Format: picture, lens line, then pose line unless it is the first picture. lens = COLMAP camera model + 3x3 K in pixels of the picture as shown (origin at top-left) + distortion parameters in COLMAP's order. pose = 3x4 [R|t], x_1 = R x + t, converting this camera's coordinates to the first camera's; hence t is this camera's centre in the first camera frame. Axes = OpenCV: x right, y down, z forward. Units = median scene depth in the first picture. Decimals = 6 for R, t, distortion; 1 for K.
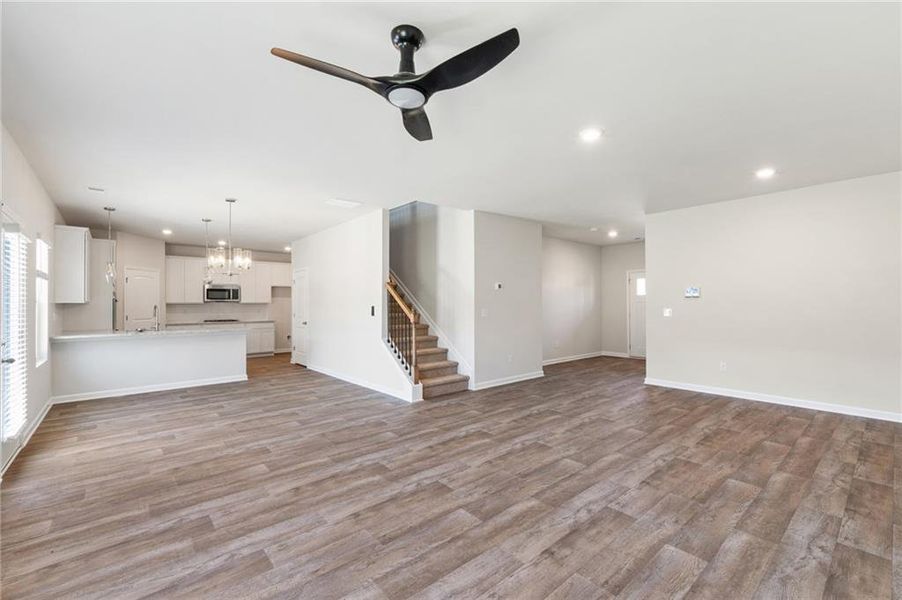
lens RADIAL K [[381.4, 0, 446.5], [0, 381.4, 302.1], [0, 0, 1]] dist [-0.000537, 0.002409]
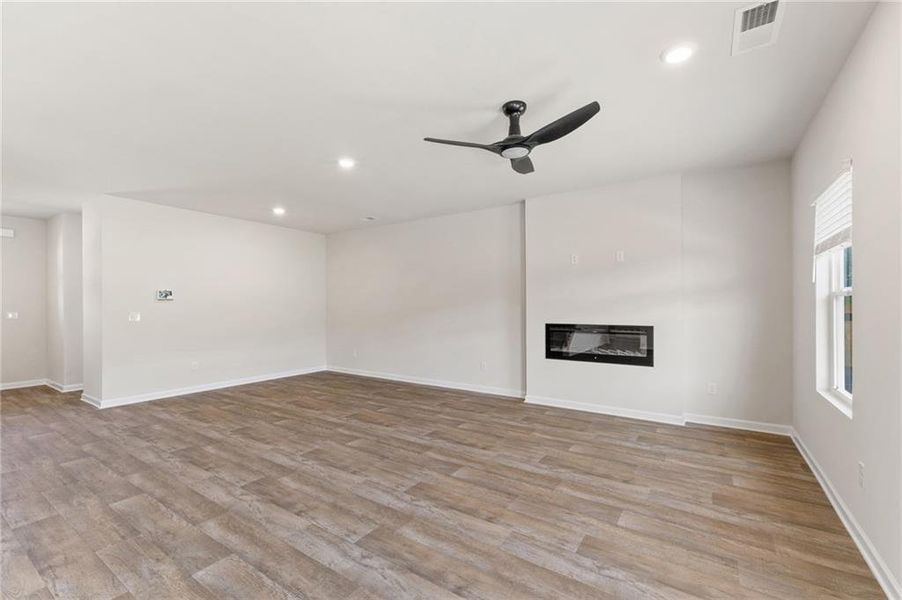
lens RADIAL K [[381.4, 0, 458.9], [0, 381.4, 303.8], [0, 0, 1]] dist [-0.000537, 0.002409]
pose [[-0.276167, 0.007693, 0.961079, -1.016735], [0.000503, 0.999969, -0.007860, 0.009159], [-0.961109, -0.001687, -0.276163, 1.177967]]
